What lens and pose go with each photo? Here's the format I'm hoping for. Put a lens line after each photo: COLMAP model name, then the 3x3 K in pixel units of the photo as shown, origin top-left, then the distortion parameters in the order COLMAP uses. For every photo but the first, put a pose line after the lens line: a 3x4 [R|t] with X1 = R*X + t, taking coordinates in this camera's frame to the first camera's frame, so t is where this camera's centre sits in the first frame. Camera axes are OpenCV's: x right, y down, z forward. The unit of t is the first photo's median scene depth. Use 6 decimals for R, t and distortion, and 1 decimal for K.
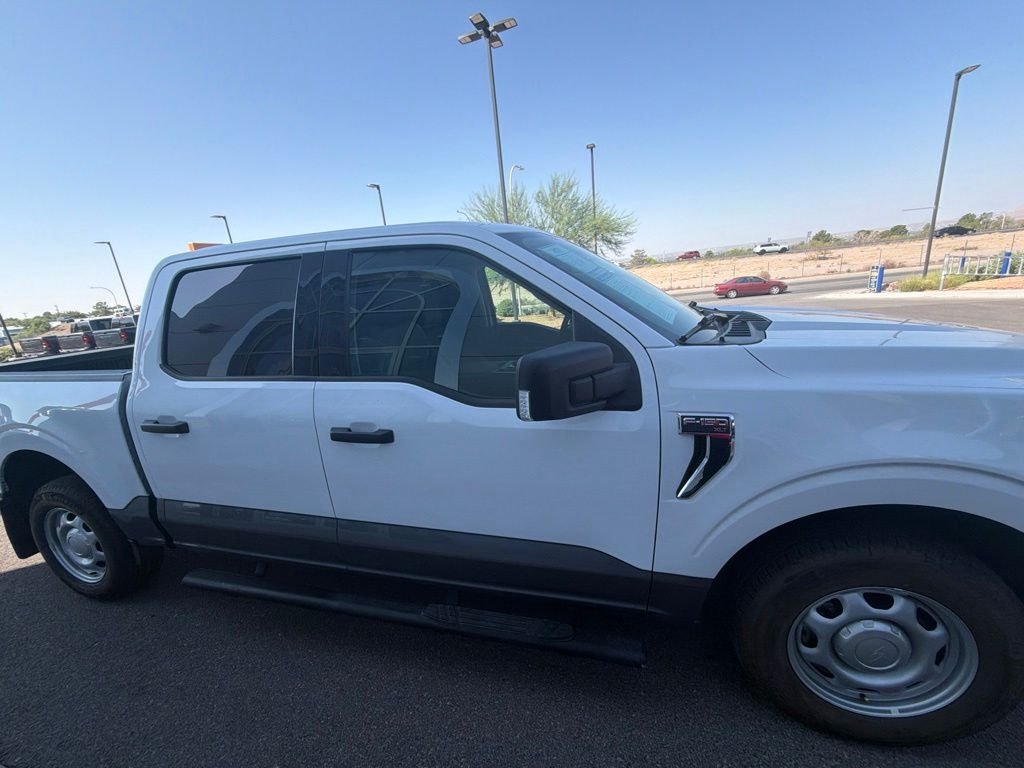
lens RADIAL K [[408.5, 0, 515.3], [0, 408.5, 384.9], [0, 0, 1]] dist [0.000222, -0.000083]
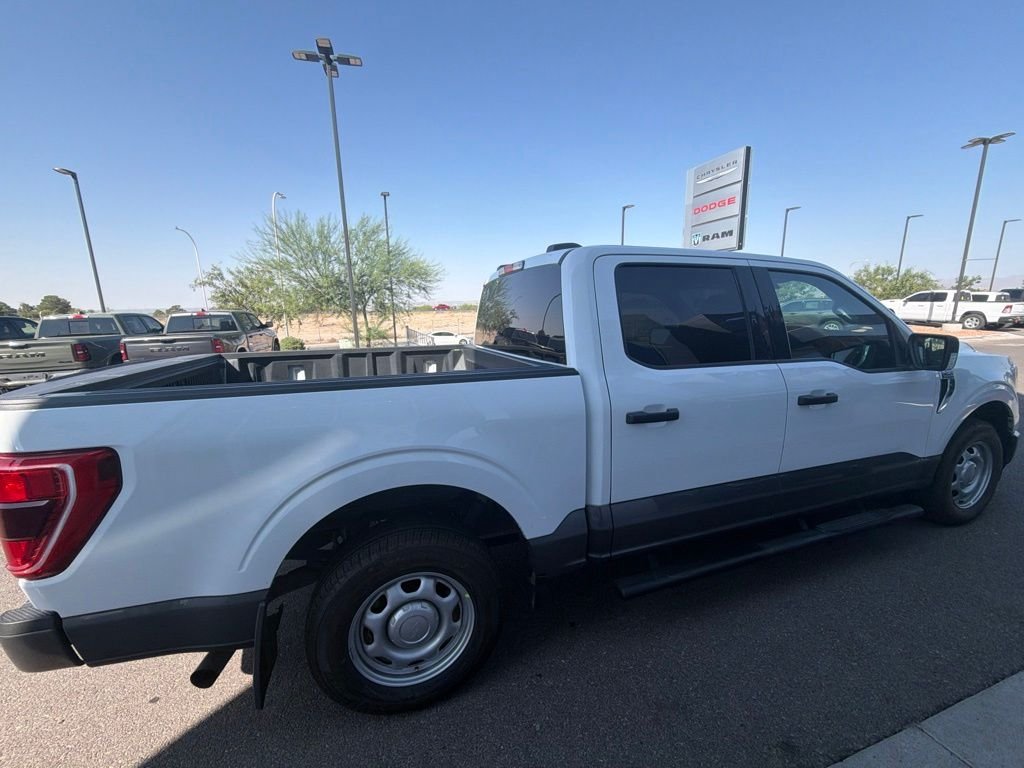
lens RADIAL K [[408.5, 0, 512.6], [0, 408.5, 384.9], [0, 0, 1]] dist [0.000222, -0.000083]
pose [[0.815038, -0.029396, 0.578661, -1.408921], [0.093388, 0.992319, -0.081126, 0.063624], [-0.571832, 0.120161, 0.811523, 0.322583]]
